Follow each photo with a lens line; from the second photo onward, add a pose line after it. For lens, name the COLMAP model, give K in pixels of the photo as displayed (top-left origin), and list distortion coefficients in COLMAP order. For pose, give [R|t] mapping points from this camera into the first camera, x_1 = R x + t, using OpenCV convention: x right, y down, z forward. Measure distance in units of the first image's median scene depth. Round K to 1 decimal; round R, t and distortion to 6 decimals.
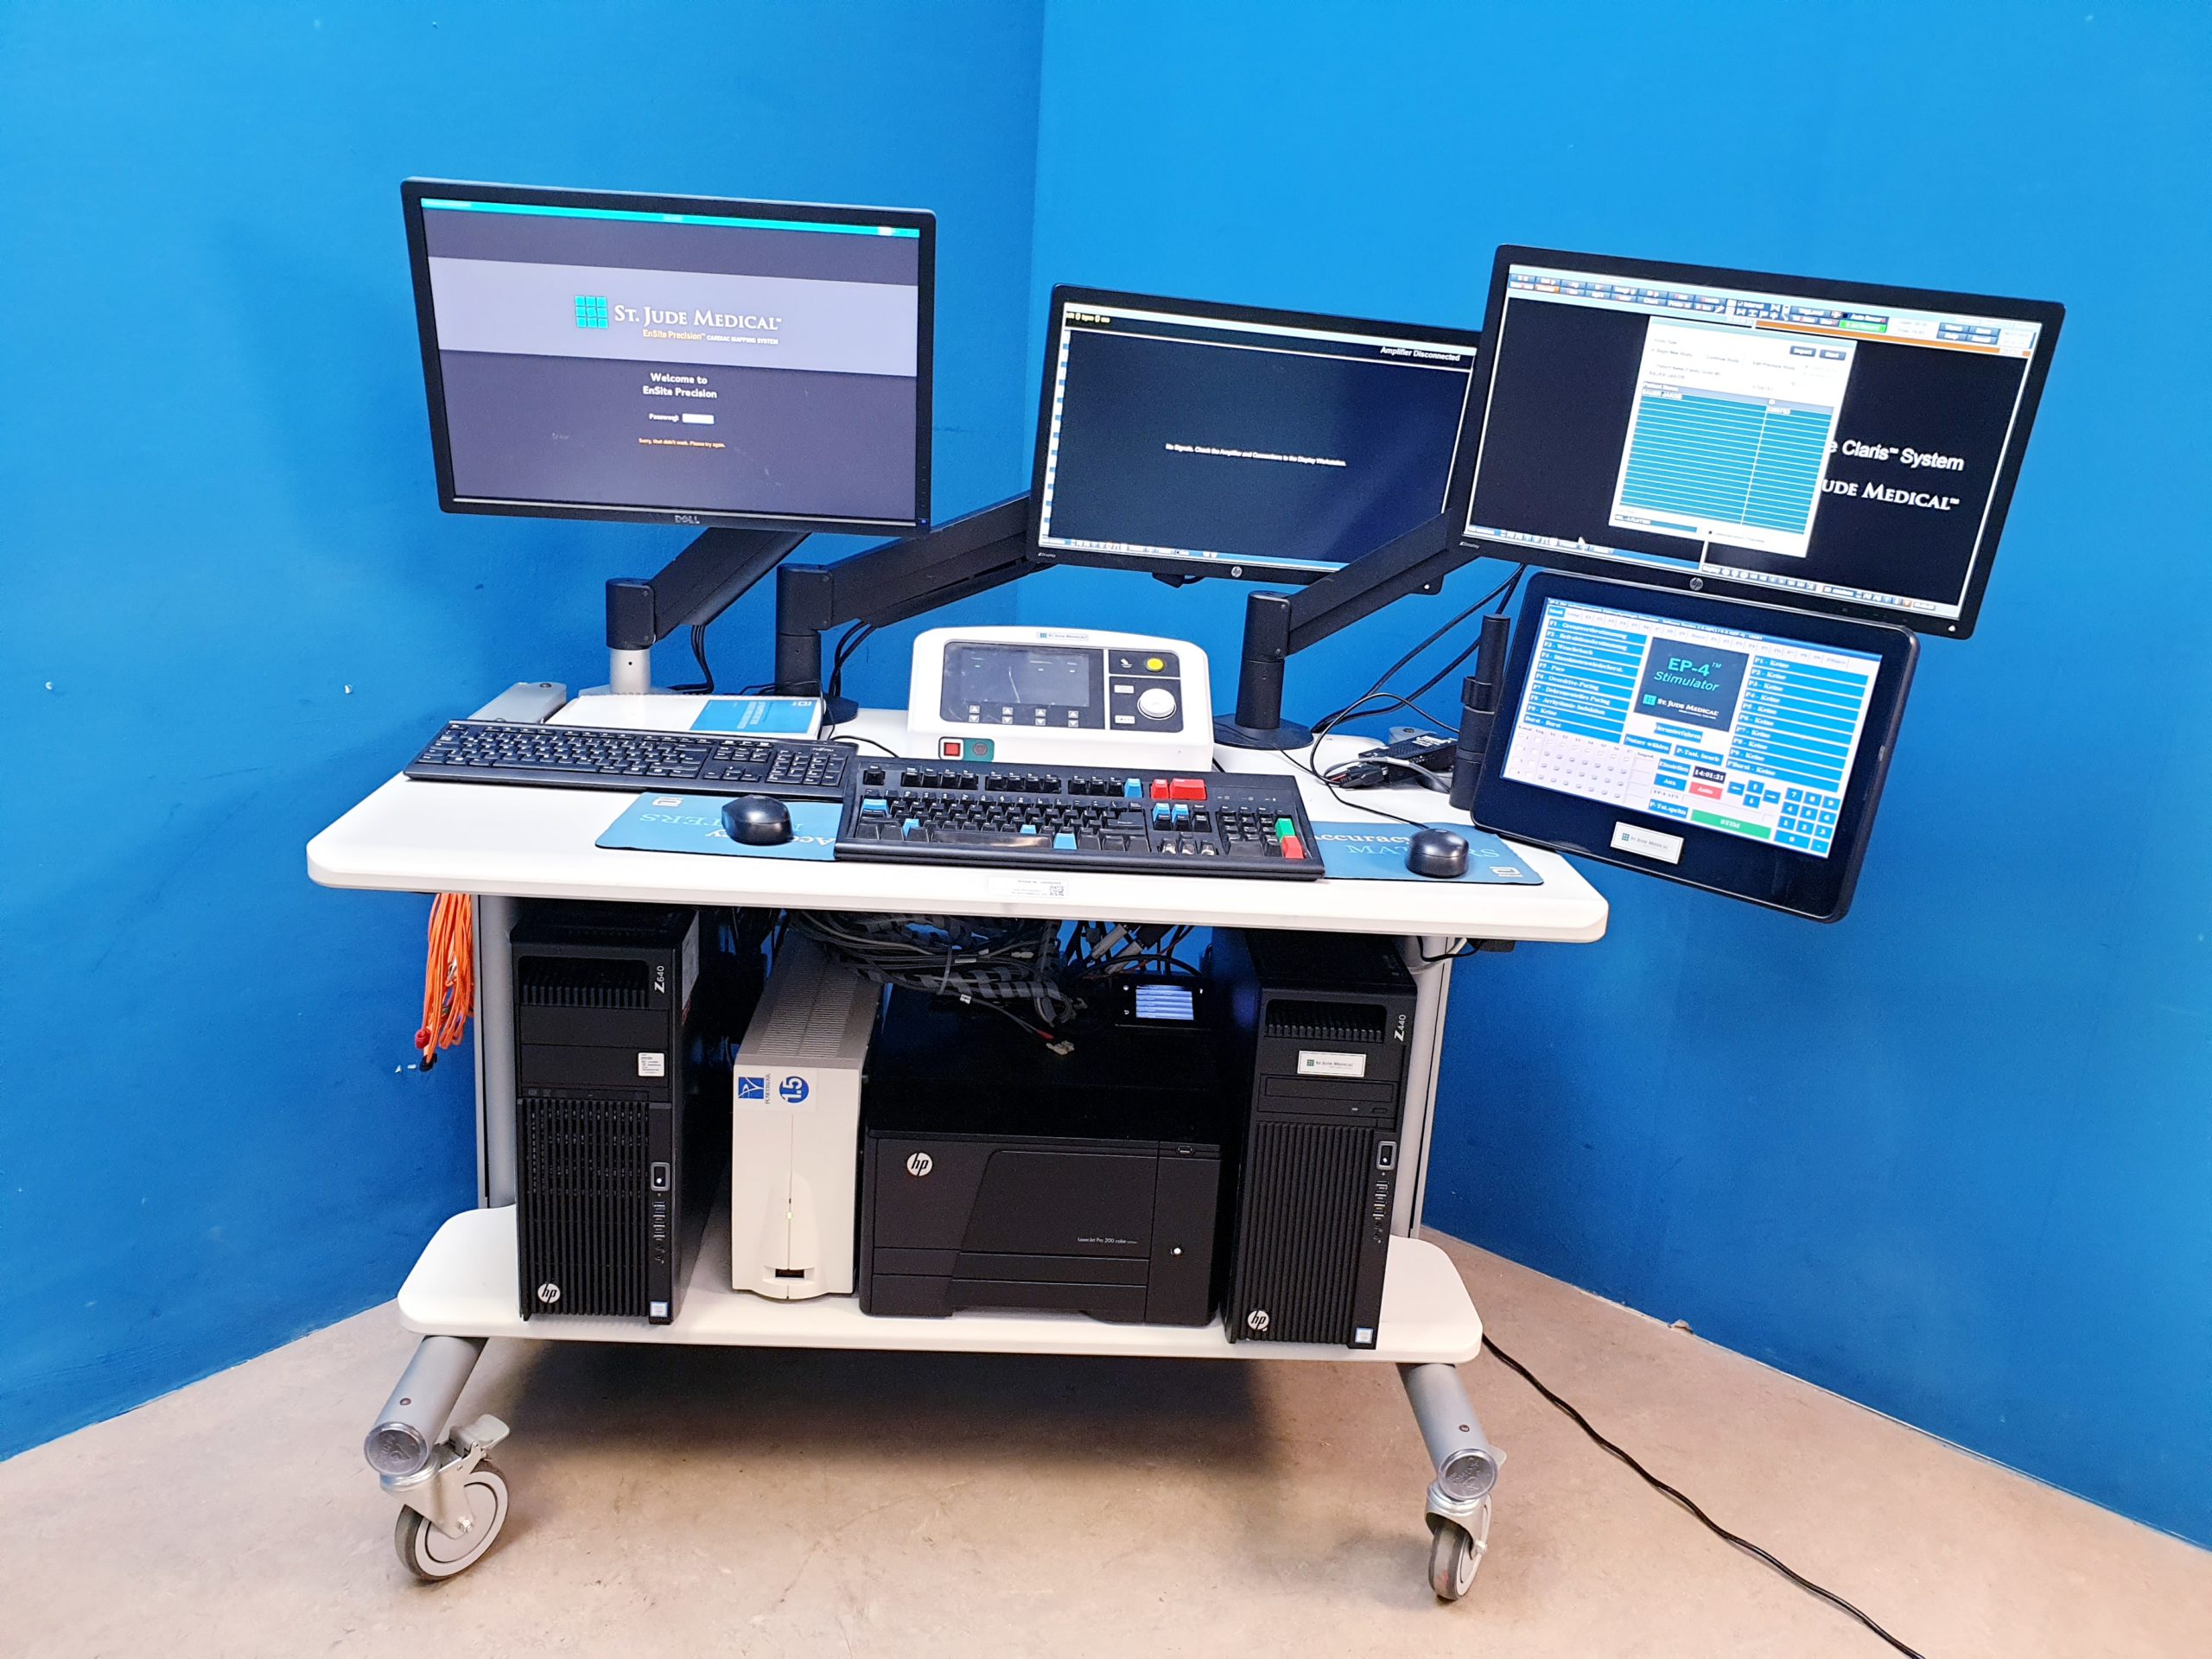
lens RADIAL K [[1782.2, 0, 1075.7], [0, 1782.2, 878.2], [0, 0, 1]] dist [-0.000680, 0.021754]
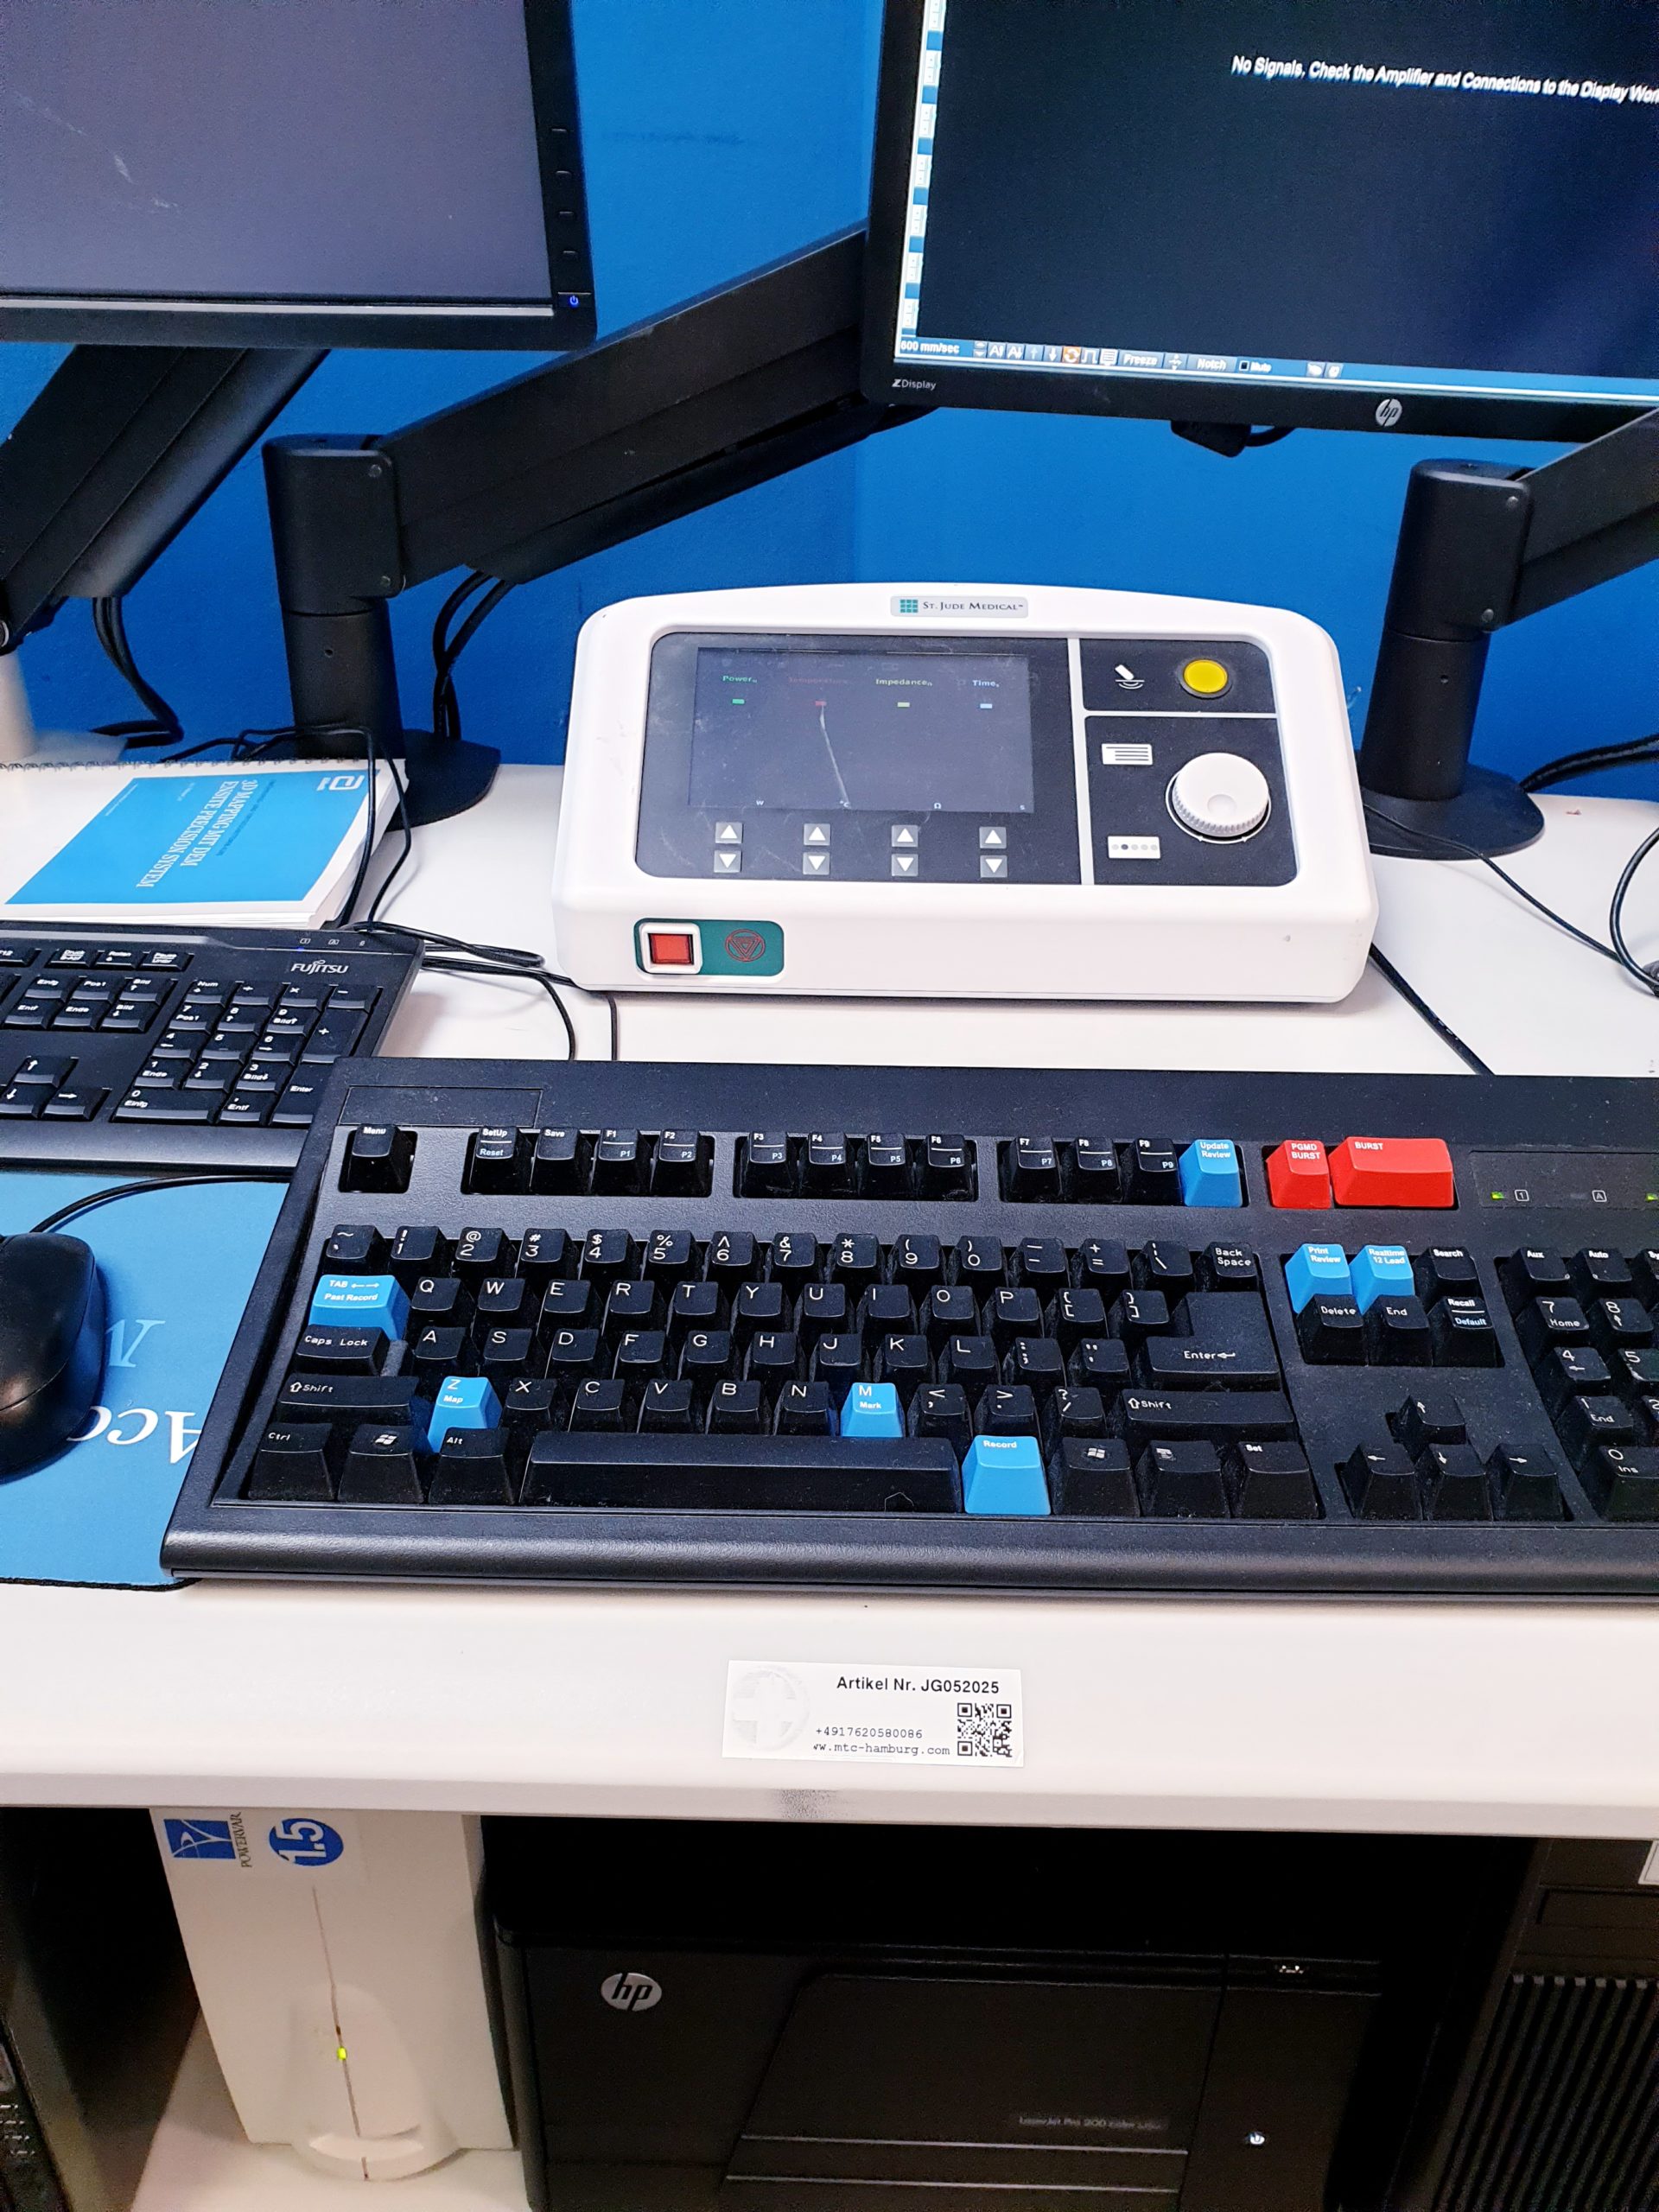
lens RADIAL K [[1782.2, 0, 844.0], [0, 1782.2, 1110.1], [0, 0, 1]] dist [-0.000680, 0.021754]
pose [[0.998044, -0.016315, -0.060343, -0.011017], [0.028144, 0.979242, 0.200734, -0.109509], [0.055815, -0.202039, 0.977786, 0.610491]]
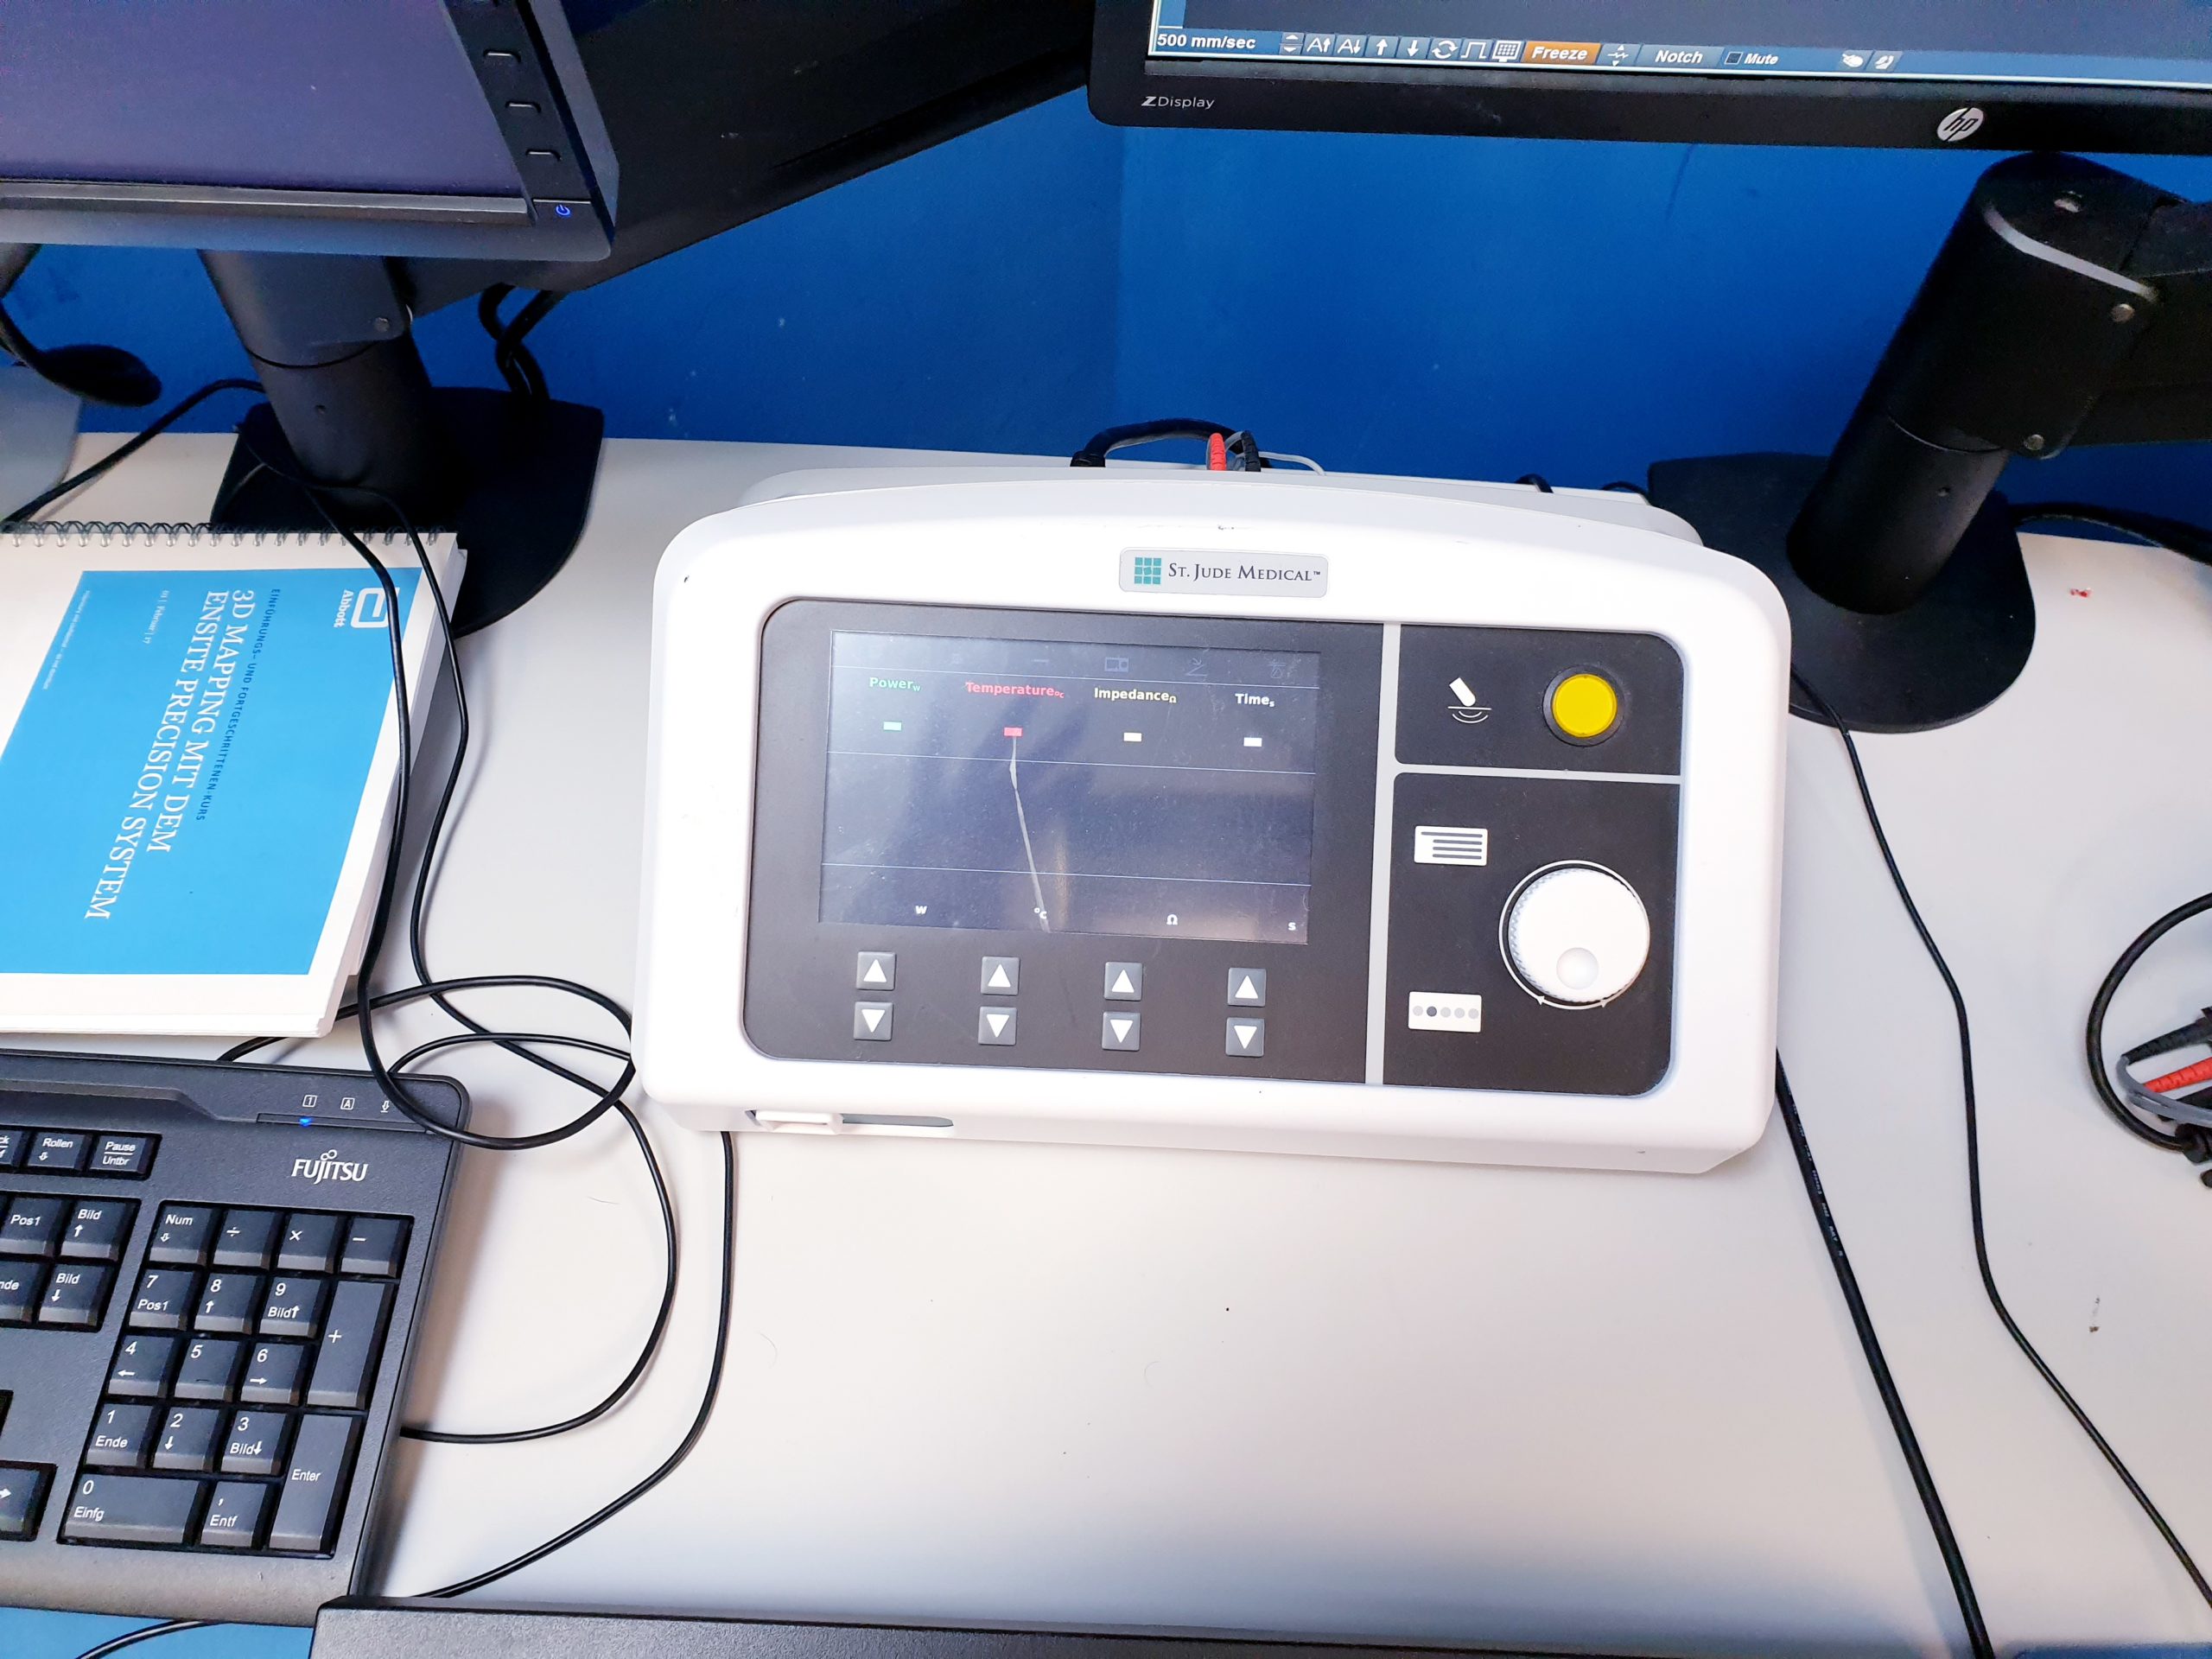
lens RADIAL K [[1782.2, 0, 1102.8], [0, 1782.2, 833.1], [0, 0, 1]] dist [-0.000680, 0.021754]
pose [[0.995410, 0.045158, -0.084382, -0.001593], [0.017750, 0.779279, 0.626425, -0.269991], [0.094046, -0.625047, 0.774901, 0.792526]]
